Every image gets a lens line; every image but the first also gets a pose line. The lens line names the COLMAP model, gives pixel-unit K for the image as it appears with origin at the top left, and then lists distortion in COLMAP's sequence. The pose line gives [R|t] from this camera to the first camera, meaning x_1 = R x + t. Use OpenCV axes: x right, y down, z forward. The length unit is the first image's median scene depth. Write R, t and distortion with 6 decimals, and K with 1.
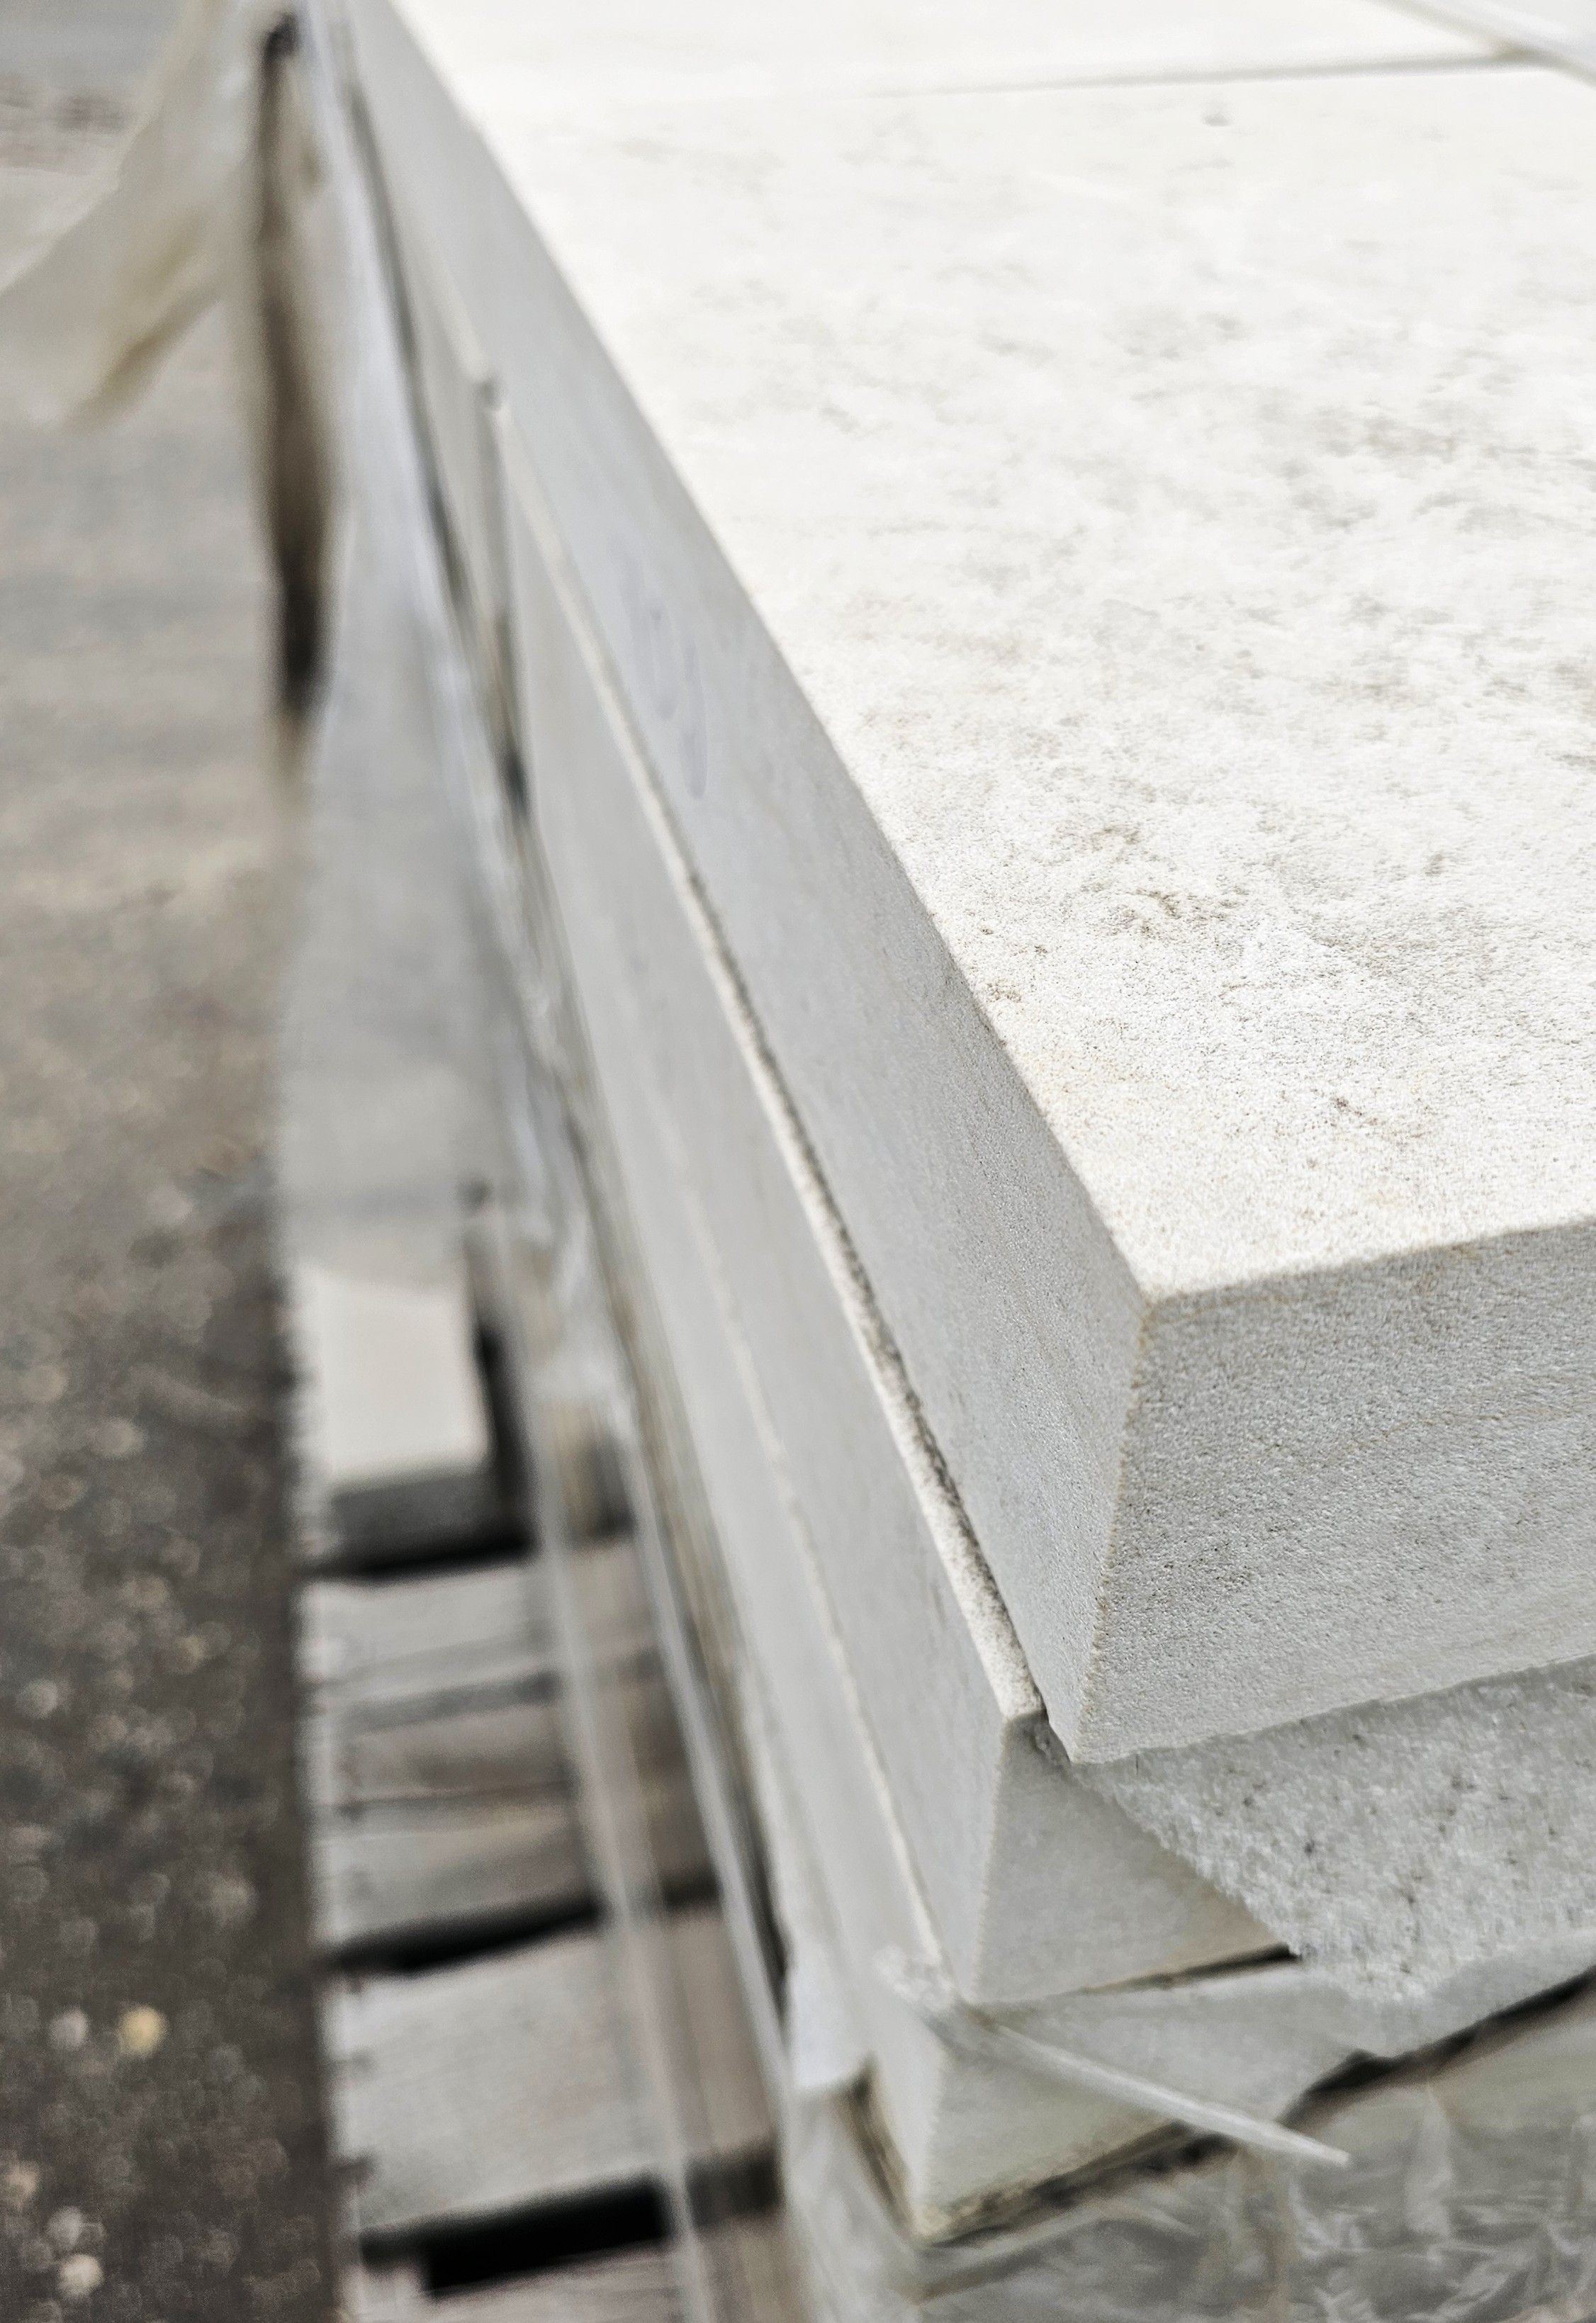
lens RADIAL K [[2061.2, 0, 796.7], [0, 2061.2, 1165.3], [0, 0, 1]] dist [-0.039907, -0.008598]
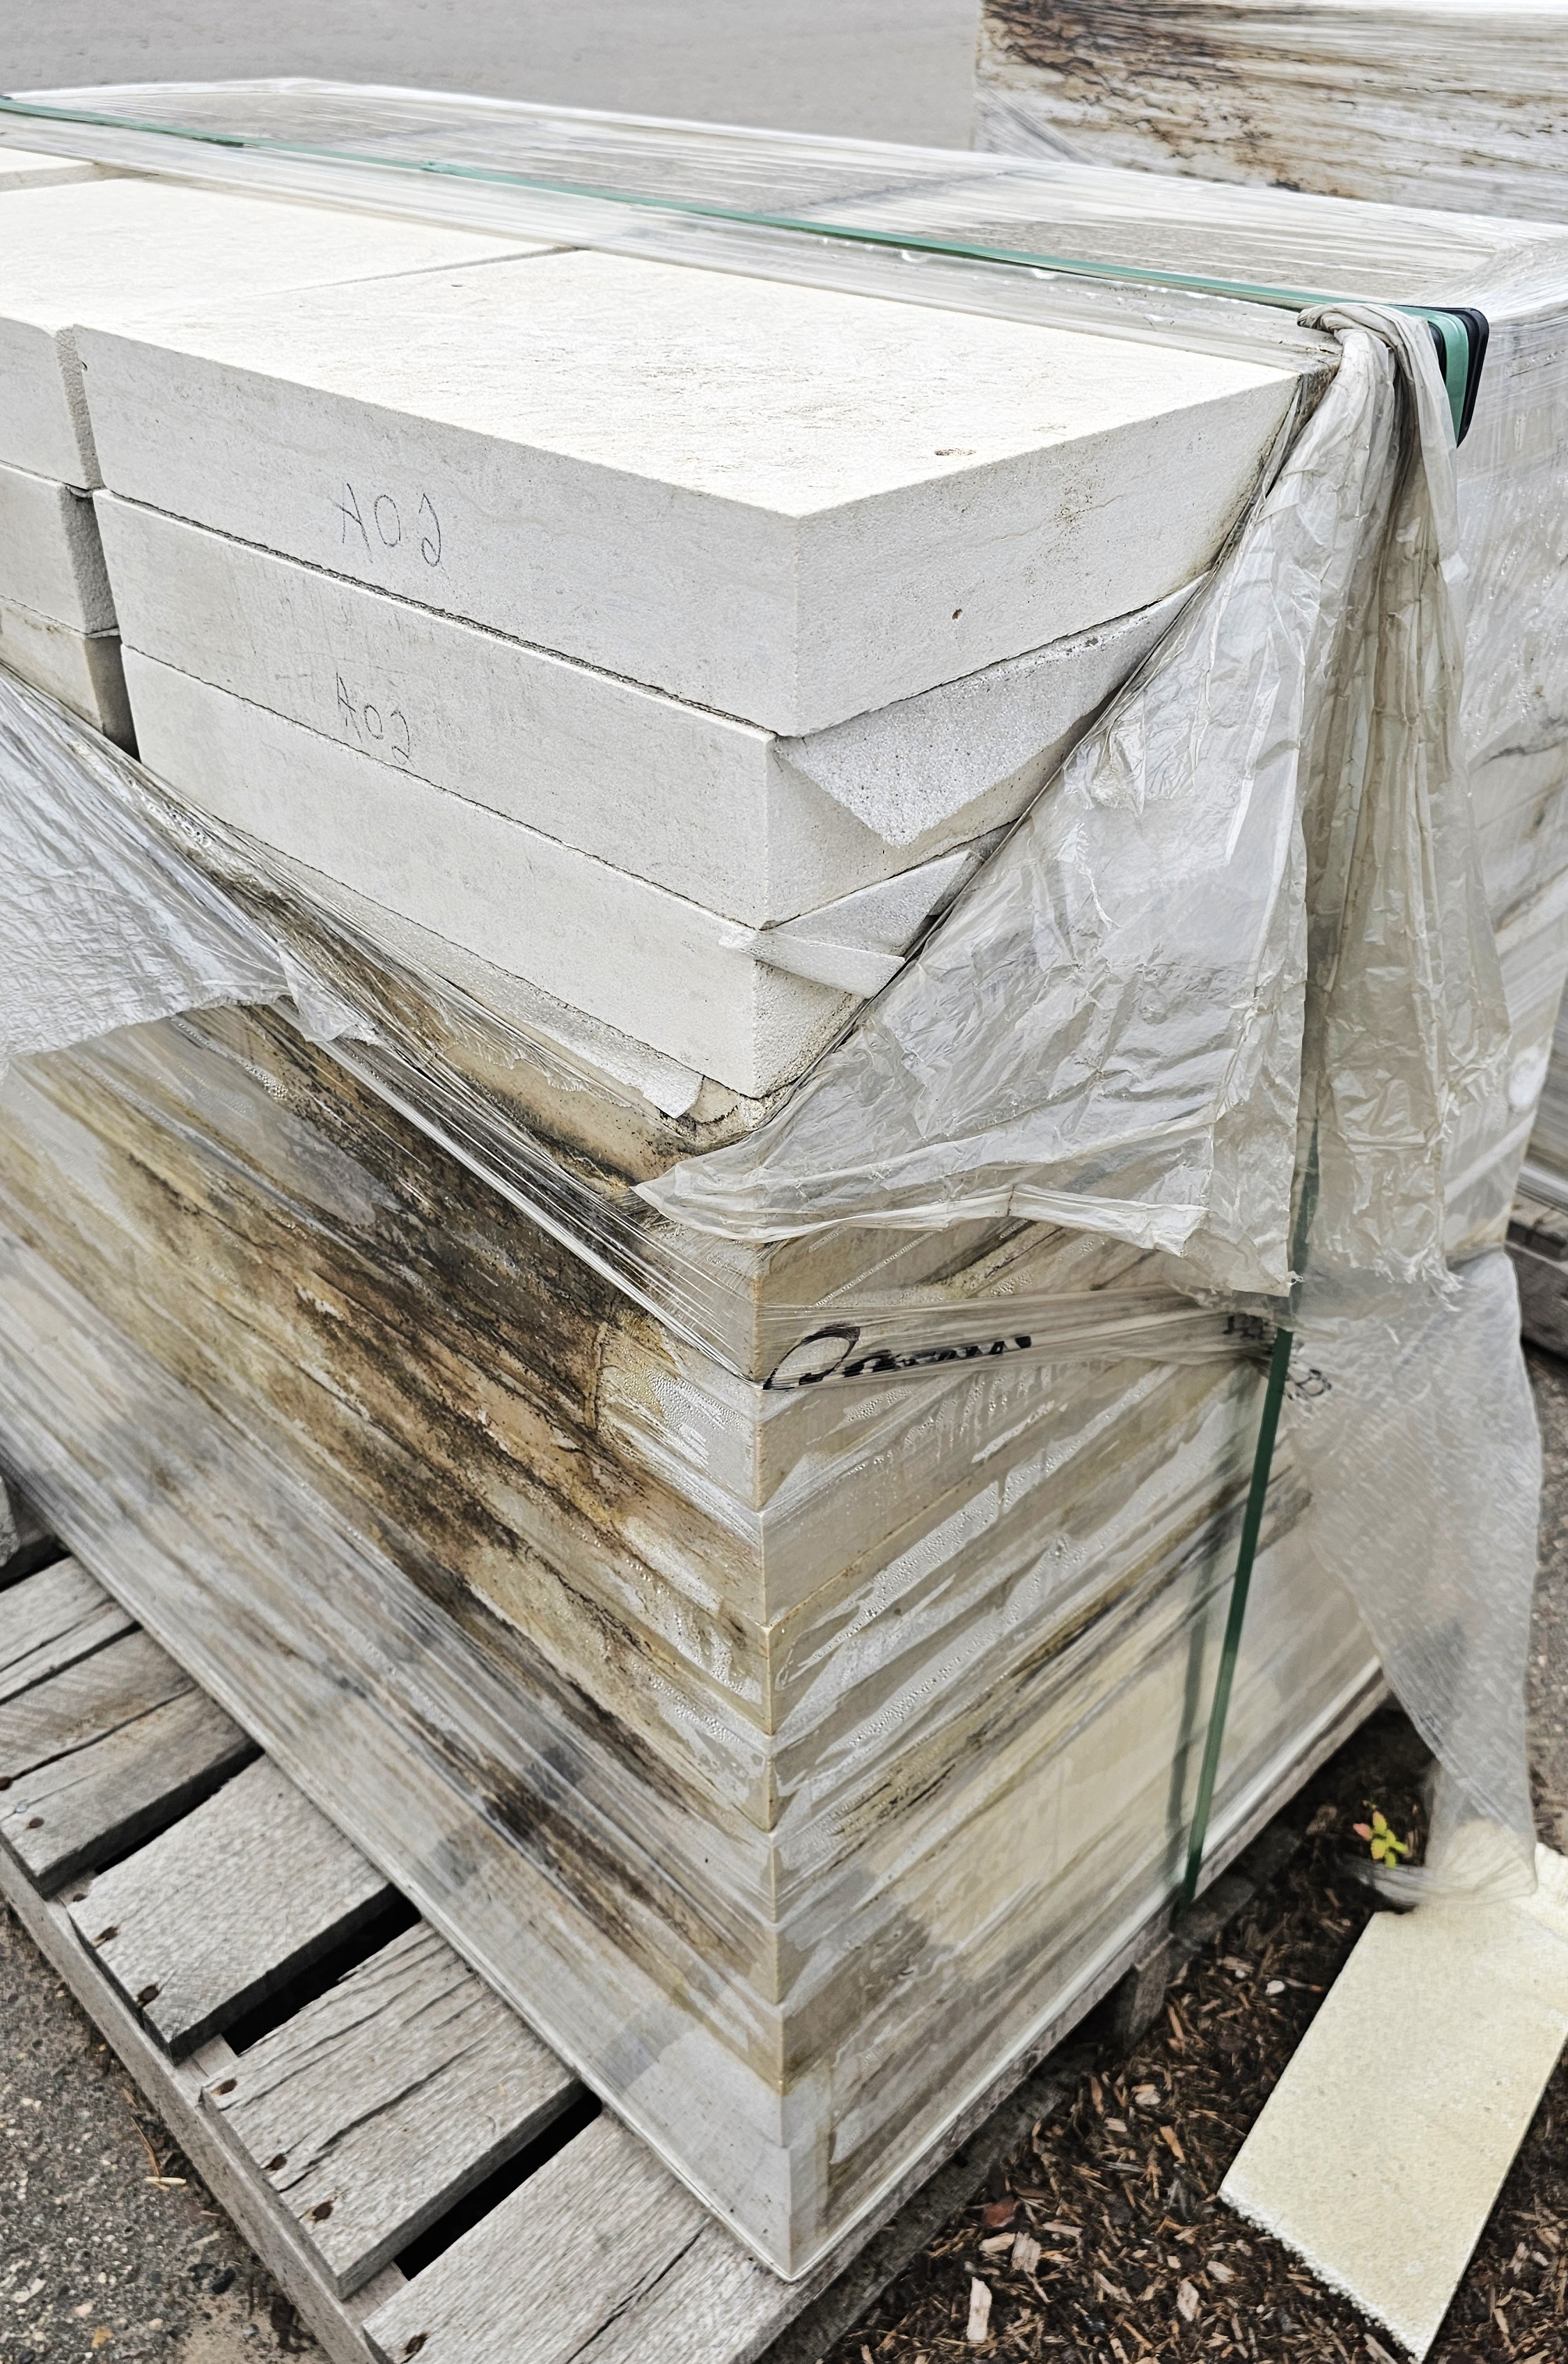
lens RADIAL K [[1943.4, 0, 779.1], [0, 1943.4, 1178.9], [0, 0, 1]] dist [0.000039, -0.000963]
pose [[0.845999, -0.271566, 0.458844, -1.184101], [0.332664, 0.941369, -0.056206, 0.928603], [-0.416678, 0.200191, 0.886737, -0.979452]]
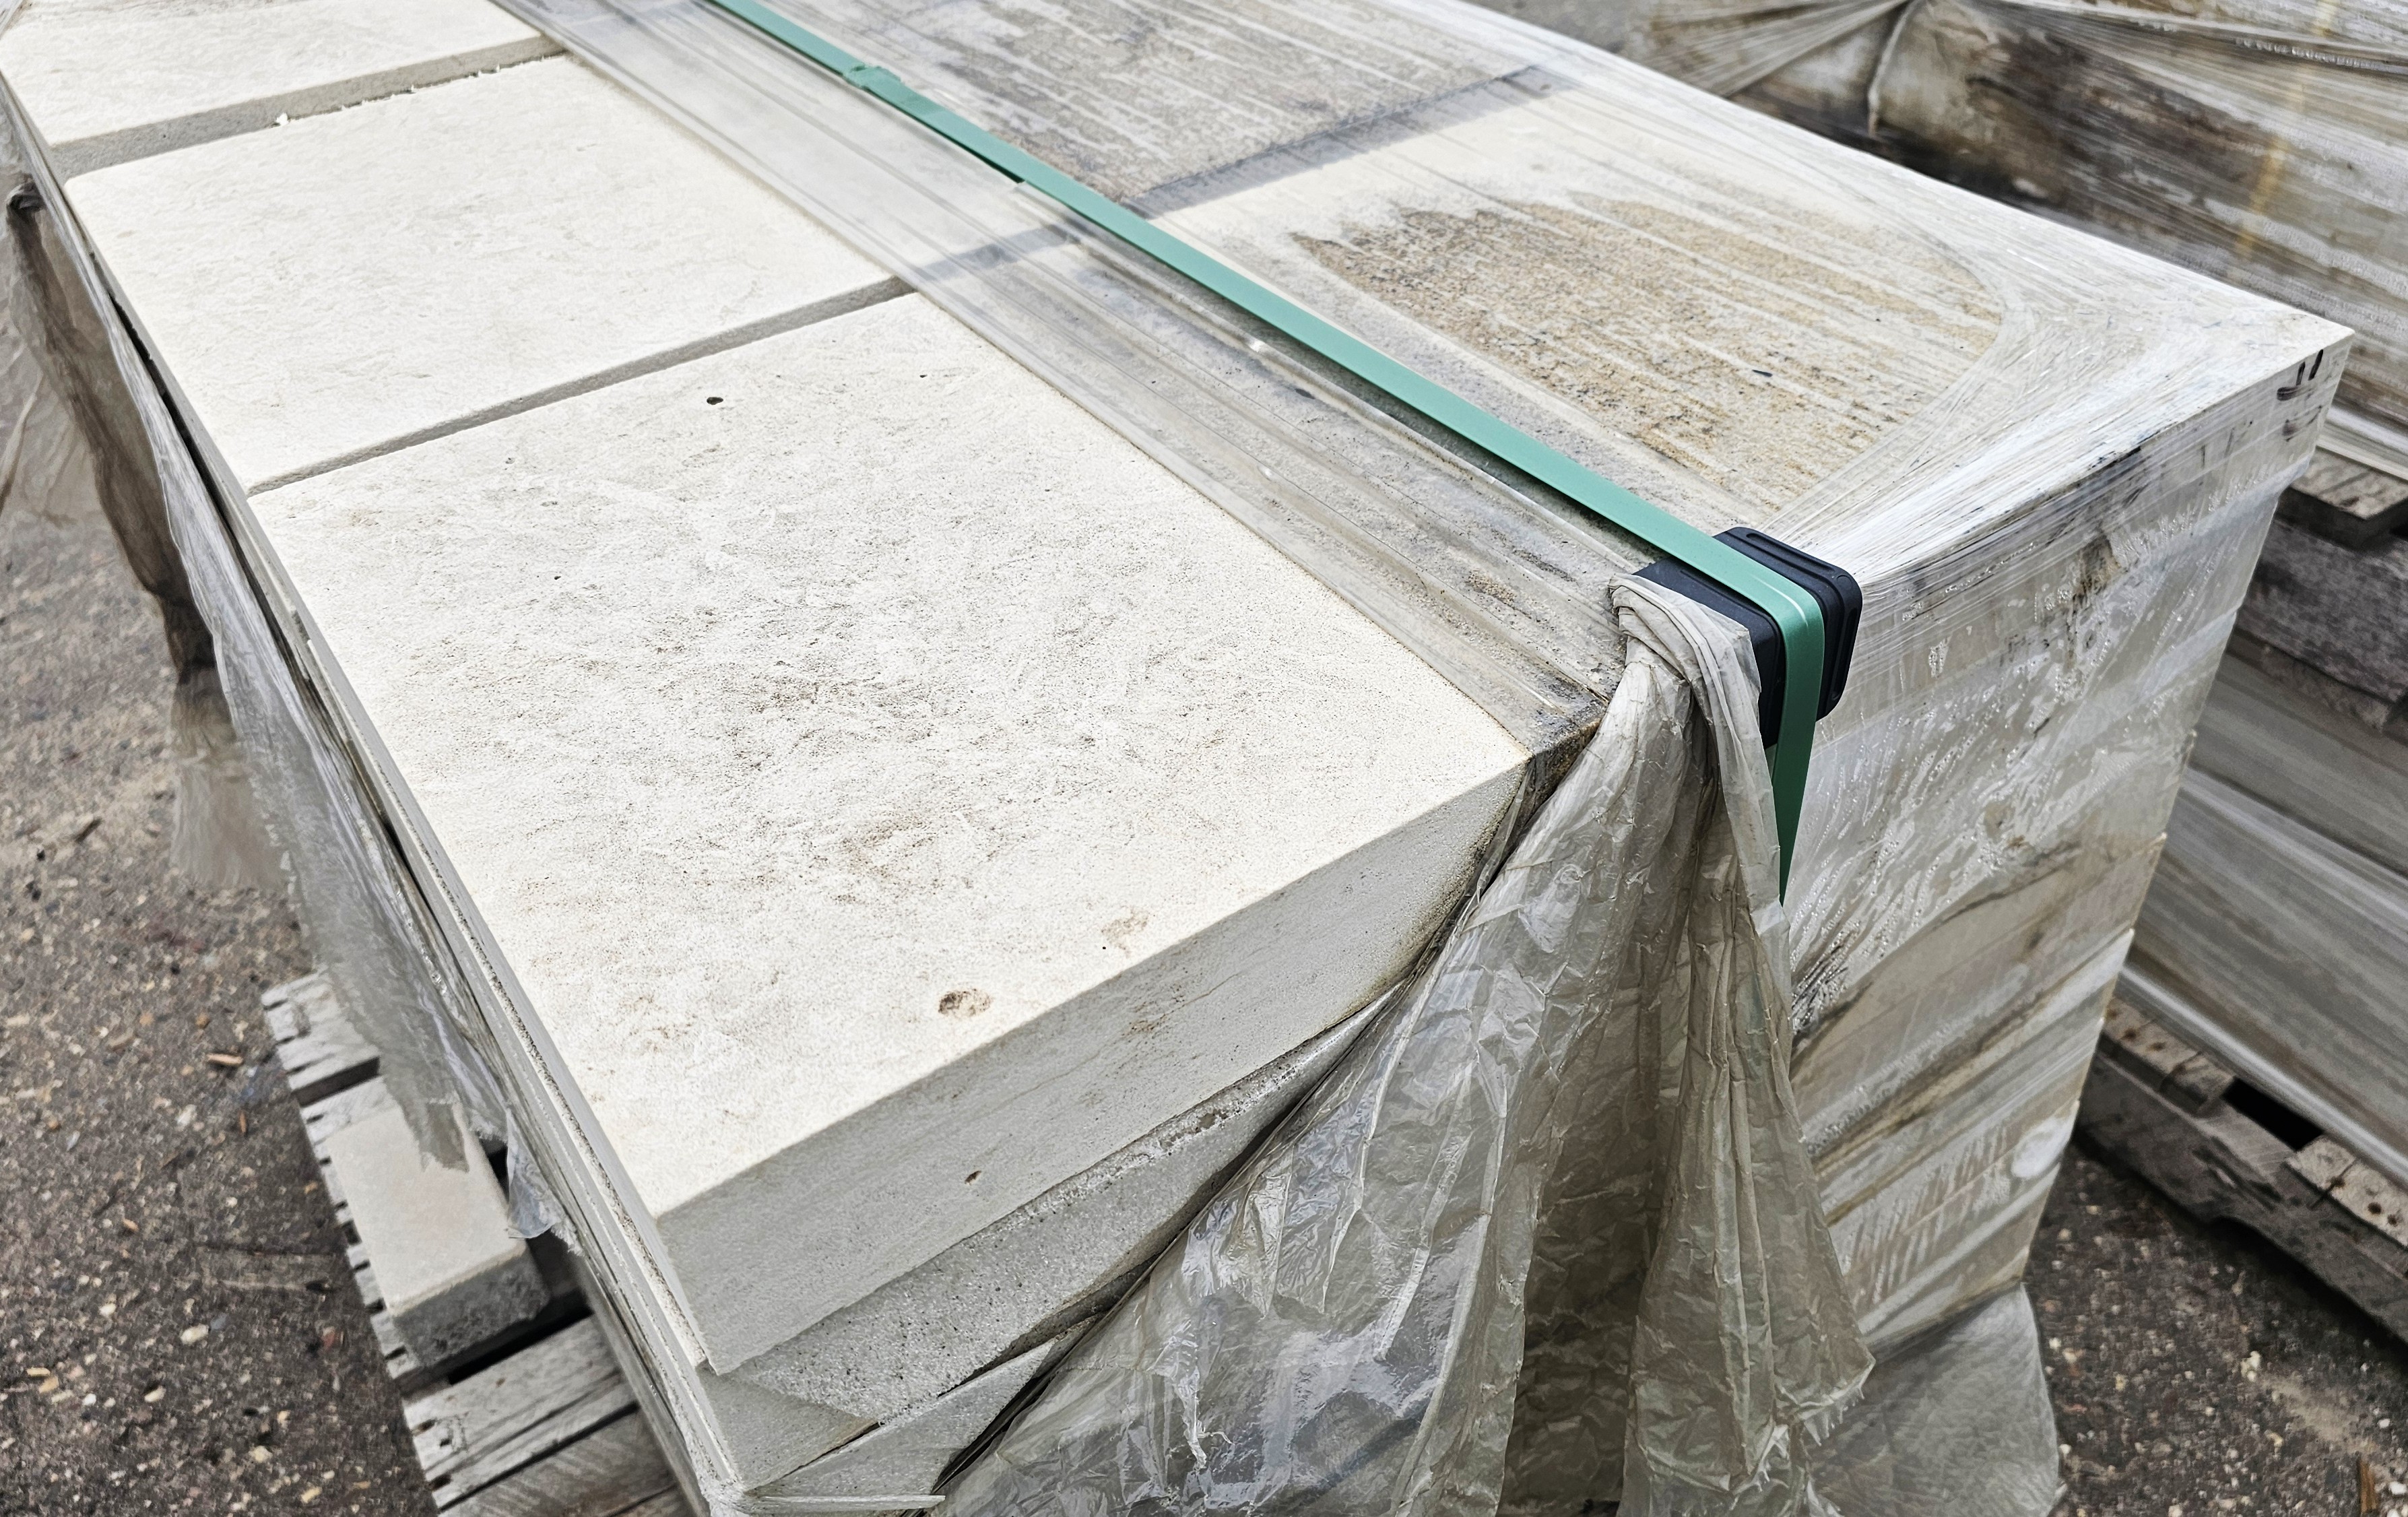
lens RADIAL K [[1859.8, 0, 1284.9], [0, 1859.8, 769.7], [0, 0, 1]] dist [0.033498, -0.012276]
pose [[0.930552, -0.262343, 0.255439, 0.282343], [0.264725, 0.963983, 0.025658, -0.214551], [-0.252970, 0.043745, 0.966485, -1.023754]]
